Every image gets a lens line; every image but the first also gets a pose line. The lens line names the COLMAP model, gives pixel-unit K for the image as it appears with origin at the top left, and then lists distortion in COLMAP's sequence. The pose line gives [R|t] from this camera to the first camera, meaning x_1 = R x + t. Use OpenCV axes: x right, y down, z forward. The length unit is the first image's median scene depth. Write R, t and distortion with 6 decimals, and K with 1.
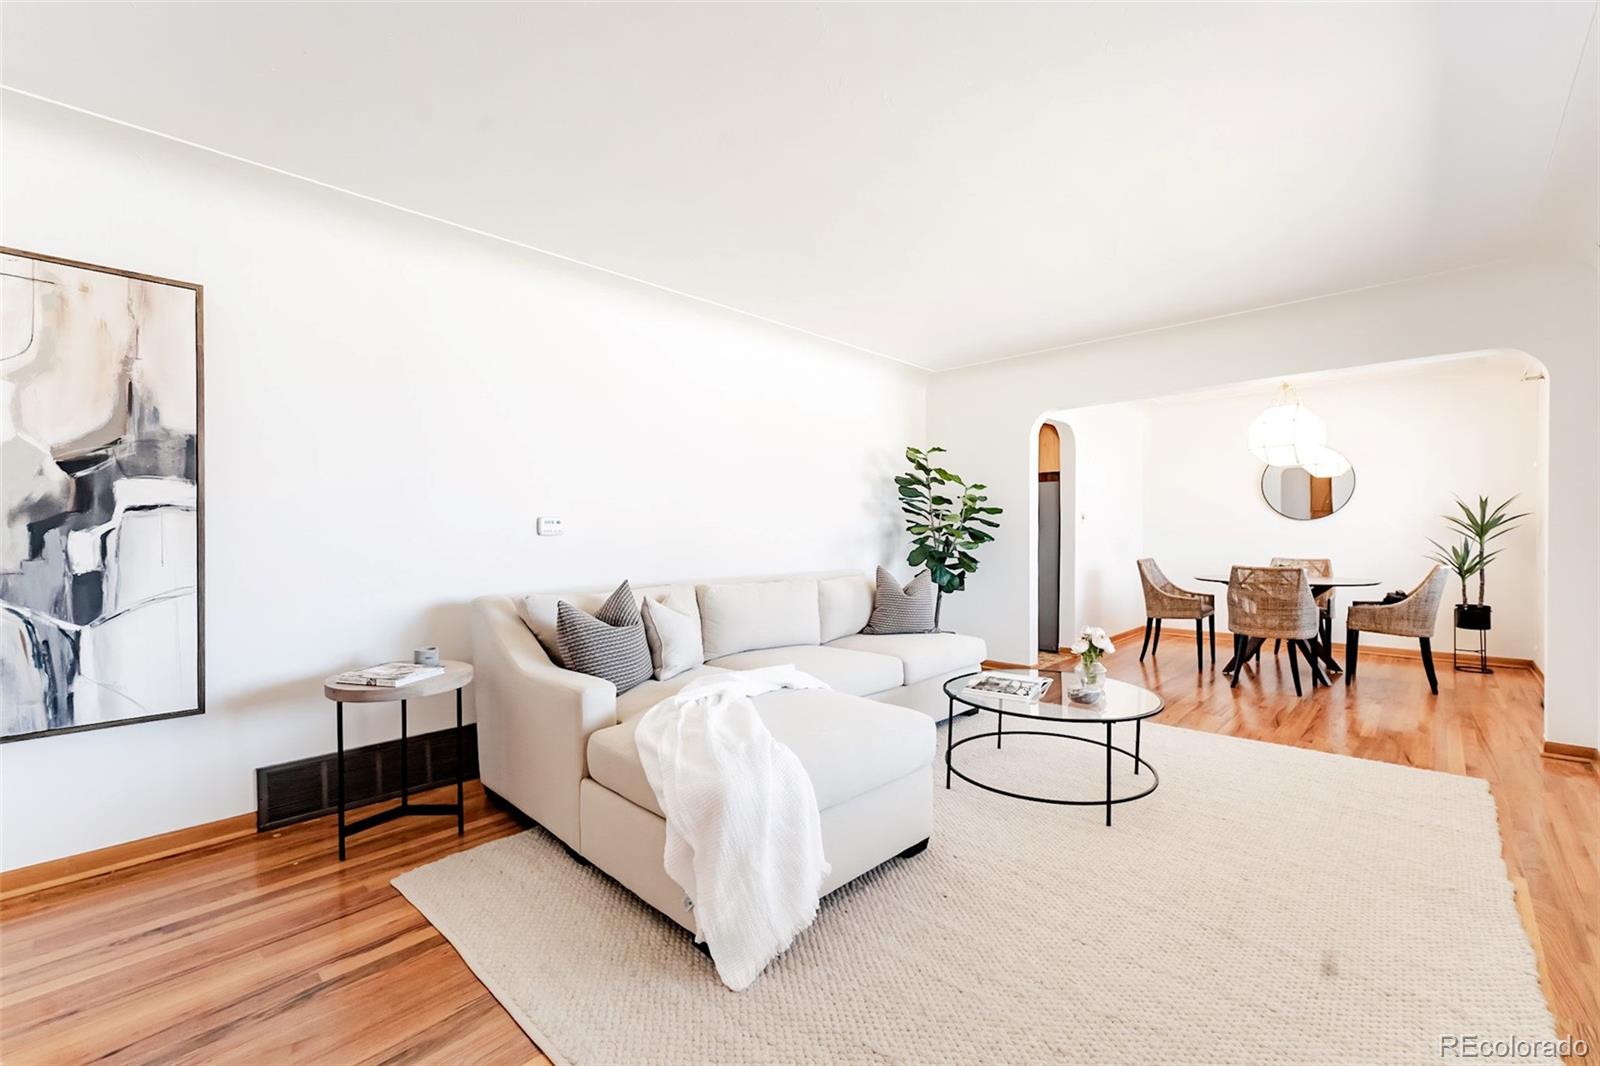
lens RADIAL K [[658.2, 0, 800.0], [0, 658.2, 533.0], [0, 0, 1]] dist [0.011936, 0.000062]
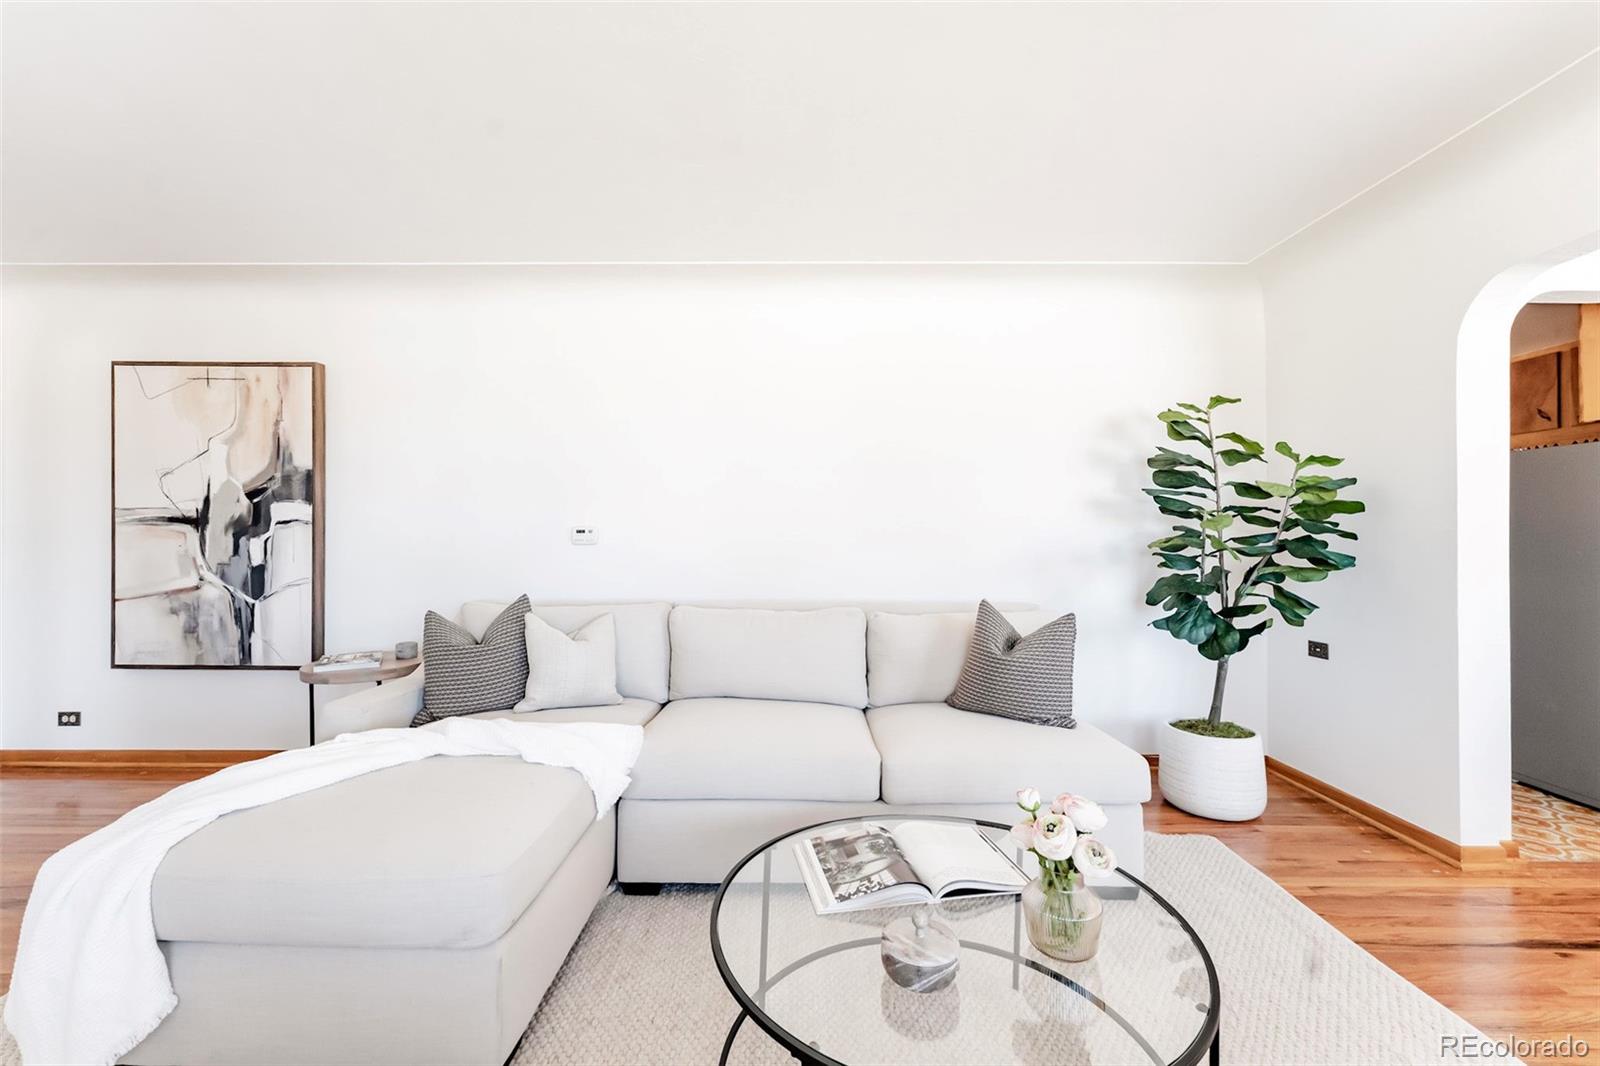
lens RADIAL K [[658.2, 0, 800.0], [0, 658.2, 533.0], [0, 0, 1]] dist [0.011936, 0.000062]
pose [[0.692324, -0.001640, -0.721585, 0.861537], [-0.009982, 0.999880, -0.011849, -0.008429], [0.721518, 0.015406, 0.692224, 0.830623]]
